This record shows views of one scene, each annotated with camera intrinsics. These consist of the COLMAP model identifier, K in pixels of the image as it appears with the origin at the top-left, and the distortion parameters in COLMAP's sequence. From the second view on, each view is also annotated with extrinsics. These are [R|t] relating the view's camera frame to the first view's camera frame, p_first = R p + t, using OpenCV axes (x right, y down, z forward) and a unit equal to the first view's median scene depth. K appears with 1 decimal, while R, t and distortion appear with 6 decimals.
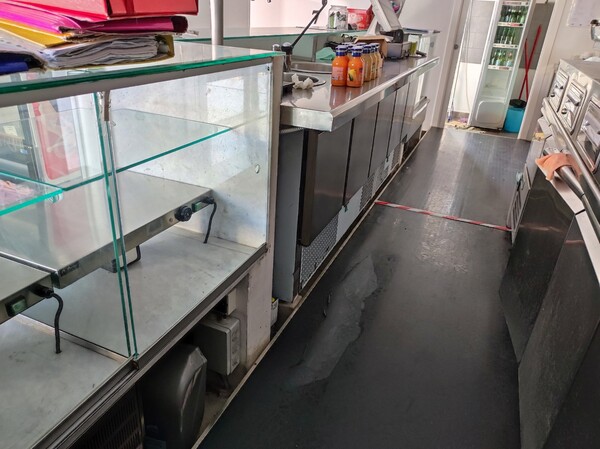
lens RADIAL K [[442.3, 0, 300.6], [0, 442.3, 229.3], [0, 0, 1]] dist [0.022341, -0.015477]
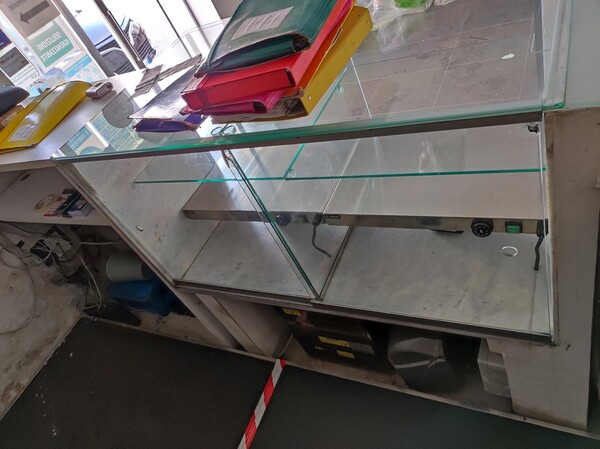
lens RADIAL K [[442.3, 0, 298.6], [0, 442.3, 223.7], [0, 0, 1]] dist [0.022341, -0.015477]
pose [[-0.046215, 0.636049, -0.770263, 0.366142], [-0.074825, 0.766717, 0.637610, -0.524936], [0.996125, 0.087102, 0.012159, 0.647196]]
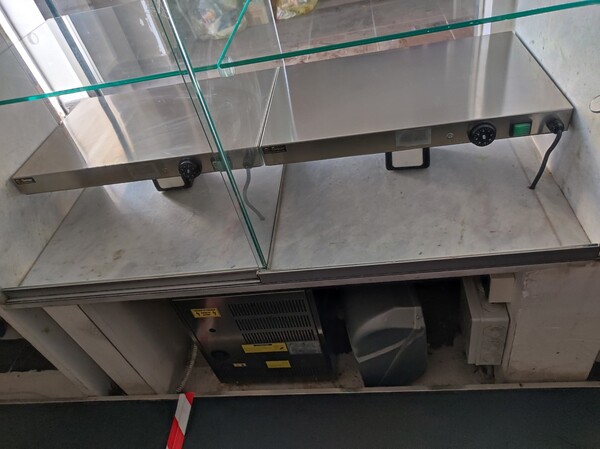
lens RADIAL K [[442.3, 0, 297.2], [0, 442.3, 222.7], [0, 0, 1]] dist [0.022341, -0.015477]
pose [[0.305829, 0.537028, -0.786174, 0.218501], [-0.215363, 0.843356, 0.492310, -0.180257], [0.927409, 0.018750, 0.373579, 0.514236]]
